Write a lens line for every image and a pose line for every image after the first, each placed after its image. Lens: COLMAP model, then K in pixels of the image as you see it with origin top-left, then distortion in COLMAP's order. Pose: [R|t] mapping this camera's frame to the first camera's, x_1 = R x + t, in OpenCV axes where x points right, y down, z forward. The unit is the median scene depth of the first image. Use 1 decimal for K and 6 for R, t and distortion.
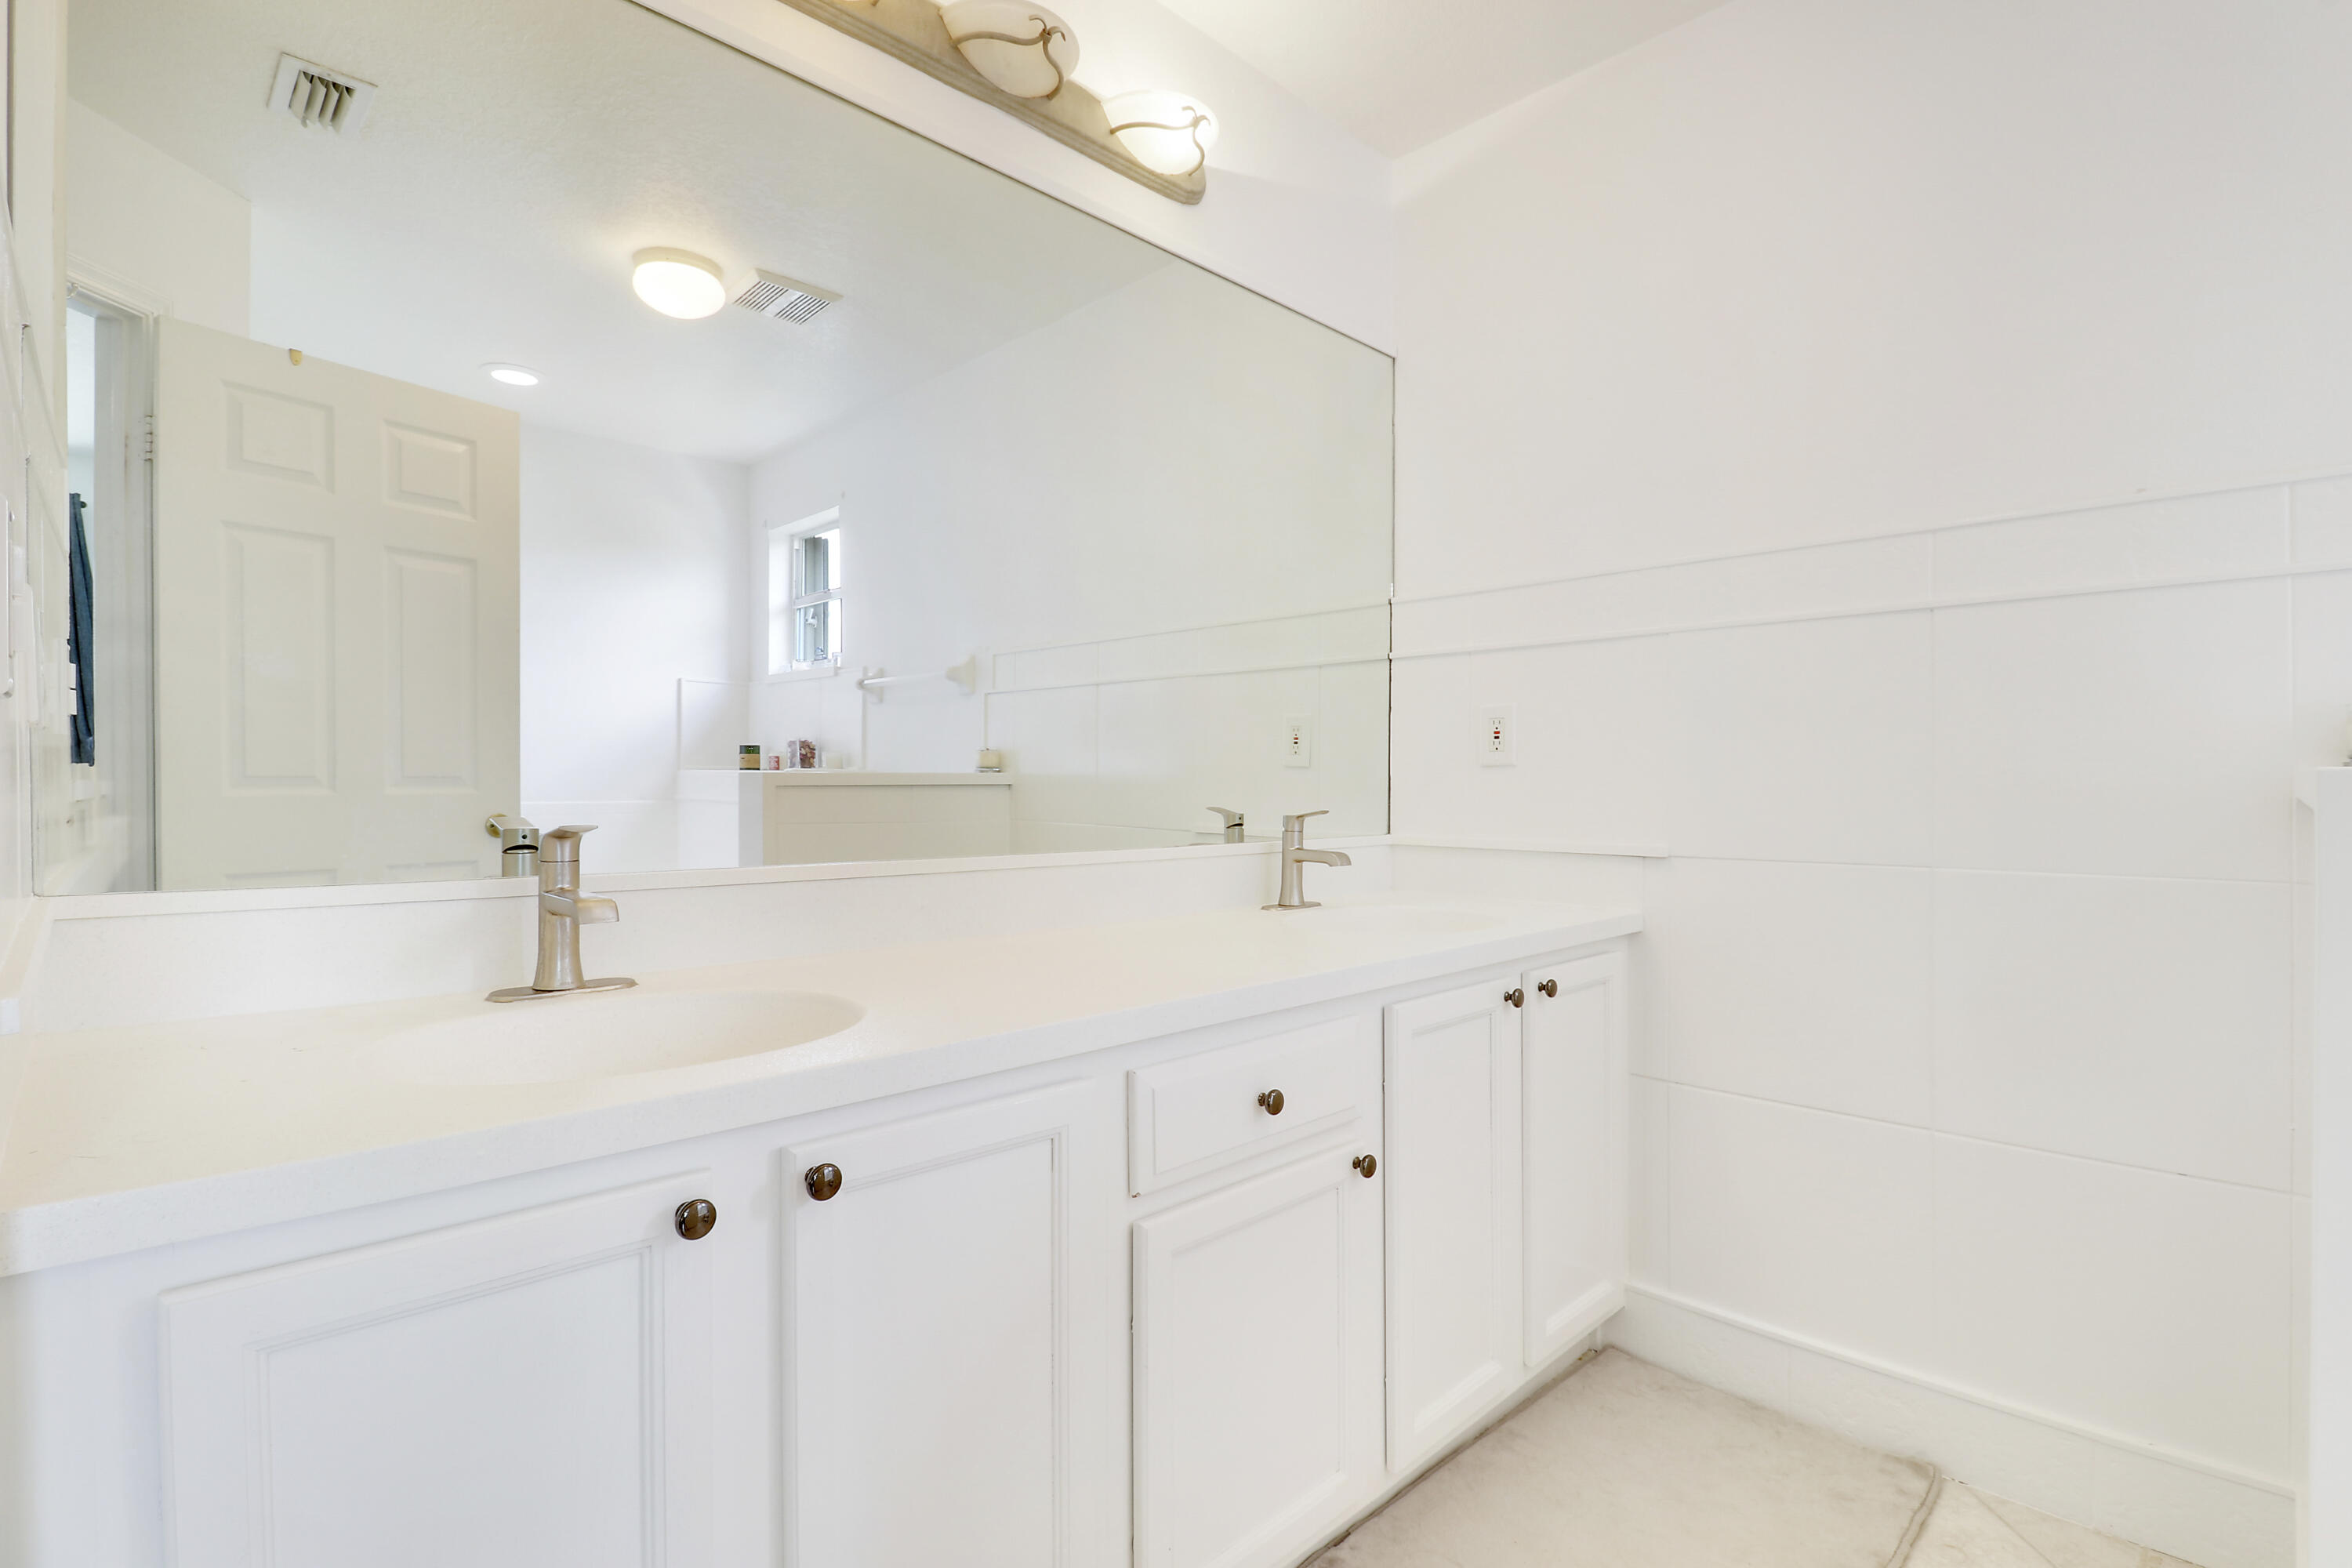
lens RADIAL K [[1099.8, 0, 1178.6], [0, 1099.8, 781.2], [0, 0, 1]] dist [-0.005942, -0.002174]
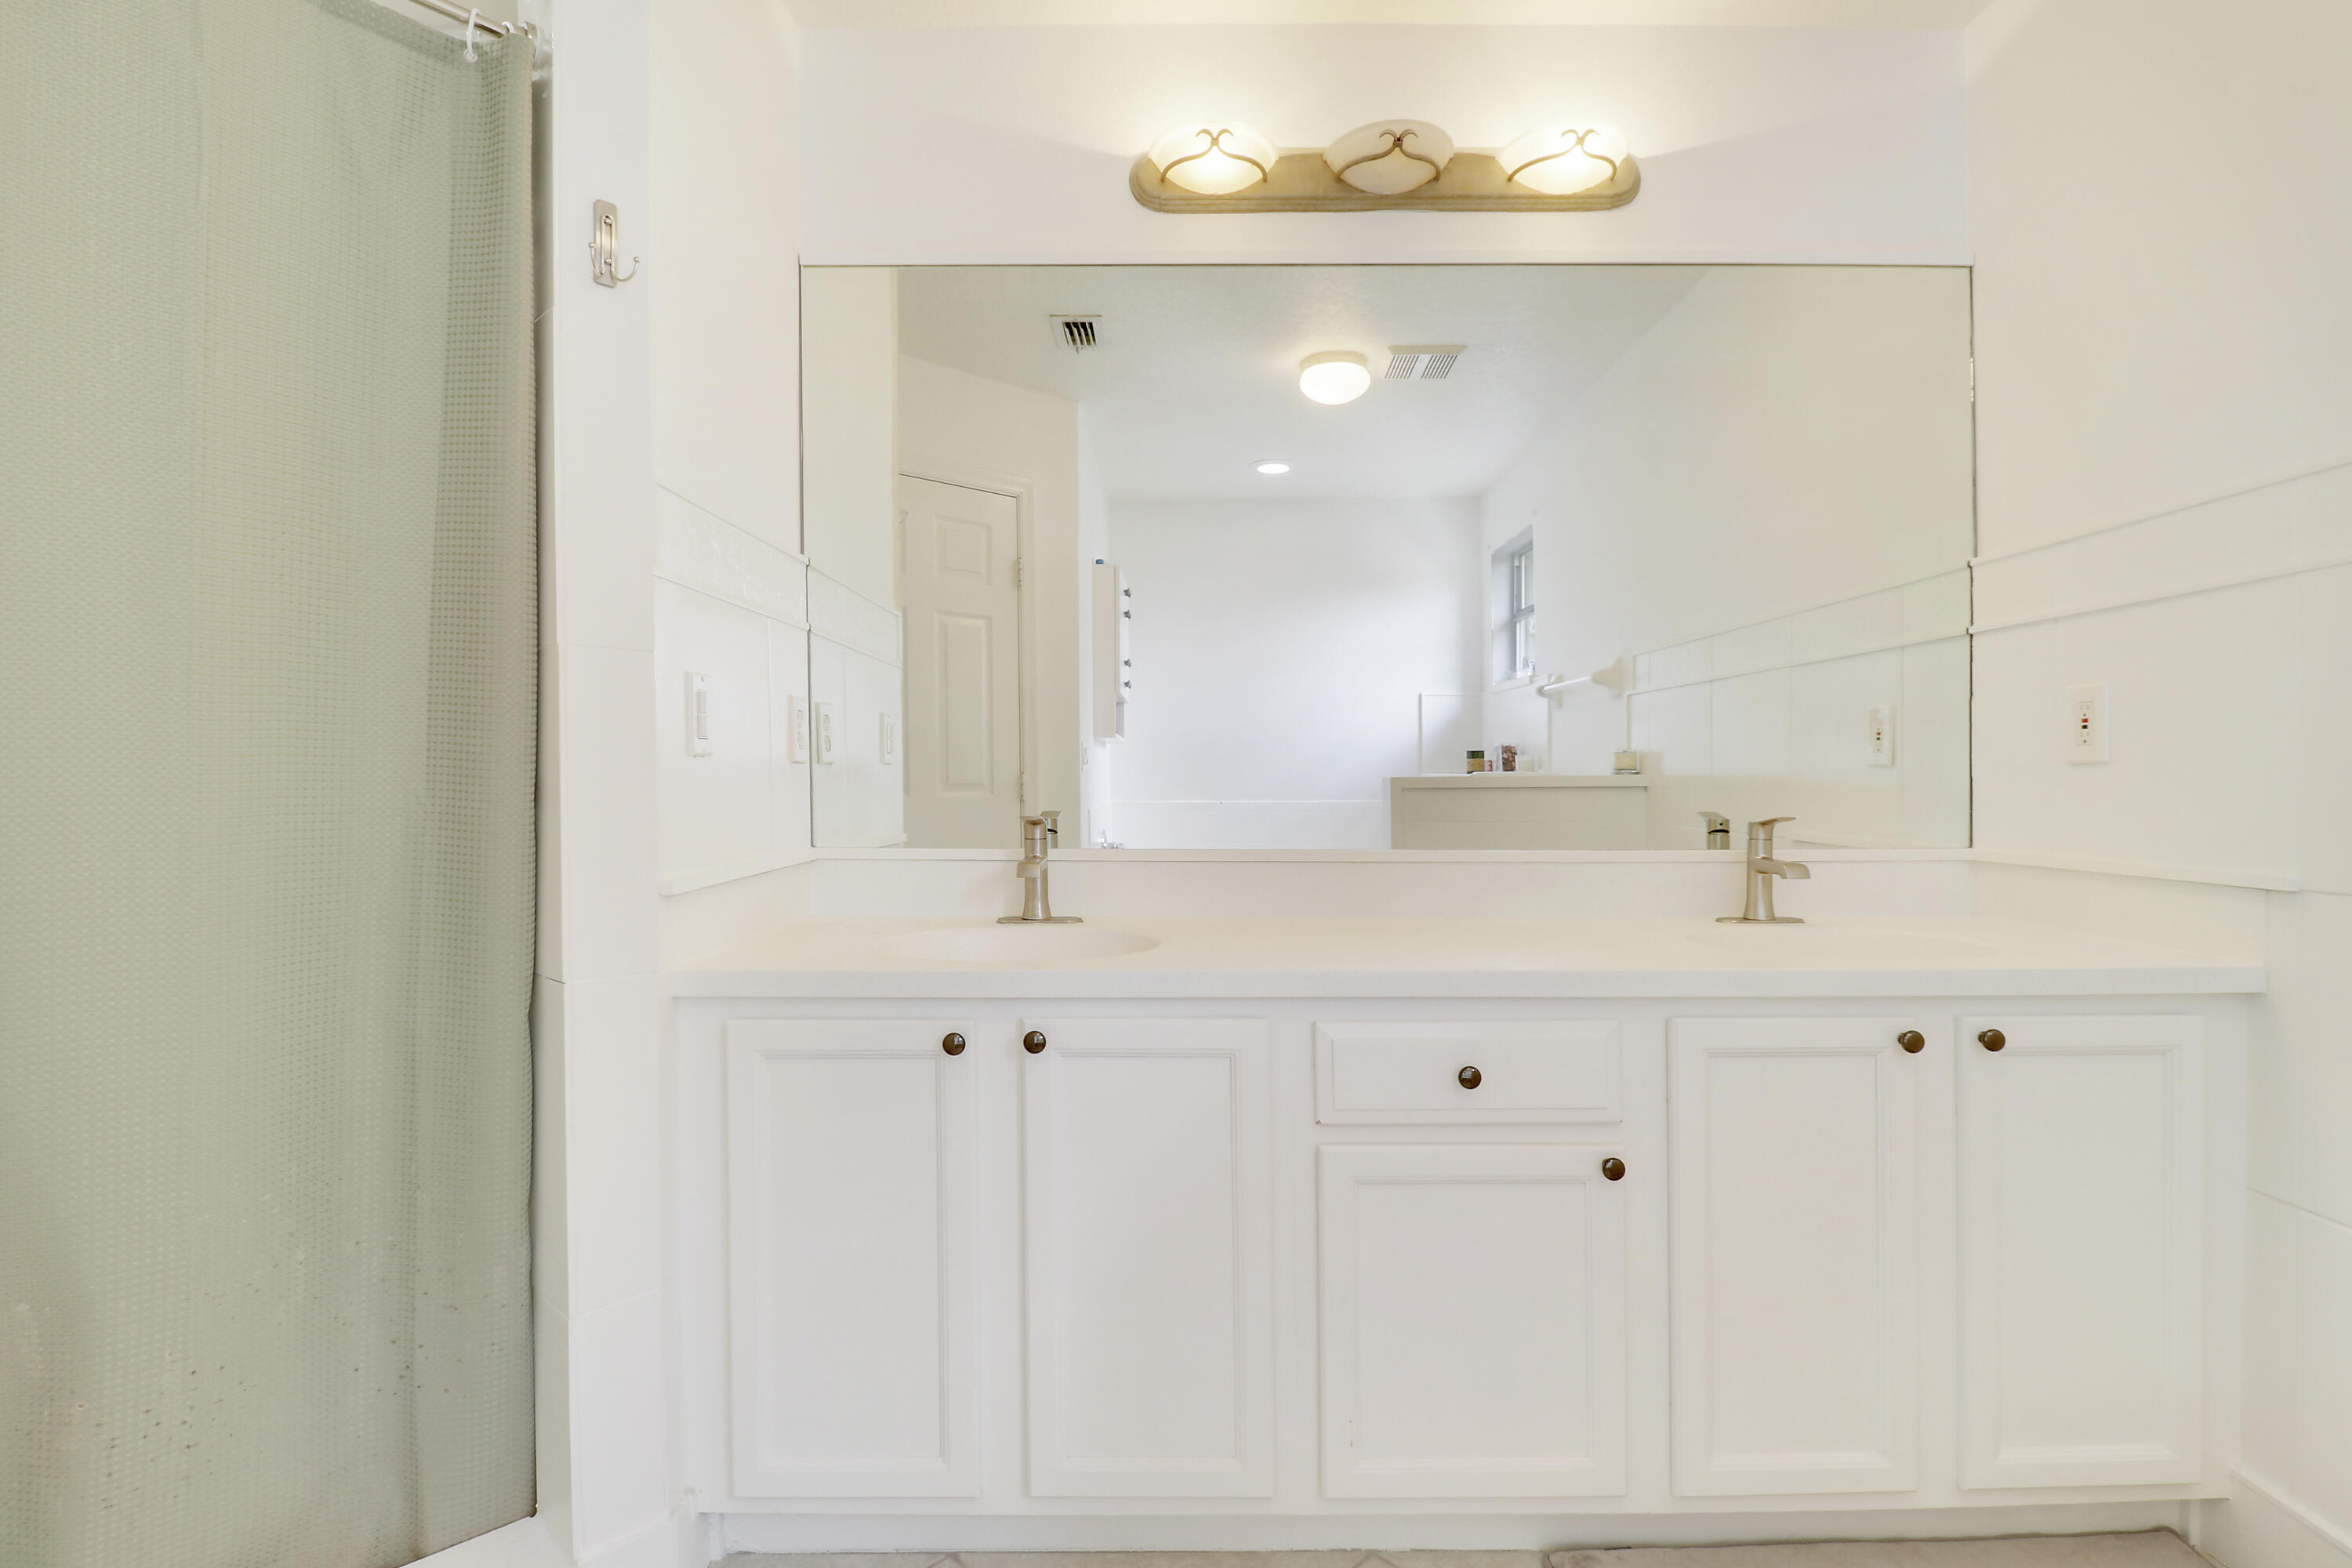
lens RADIAL K [[1099.8, 0, 1186.6], [0, 1099.8, 785.7], [0, 0, 1]] dist [-0.005942, -0.002174]
pose [[0.720981, -0.002581, -0.692950, 0.374105], [0.005440, 0.999983, 0.001936, -0.003137], [0.692933, -0.005165, 0.720983, 0.005196]]
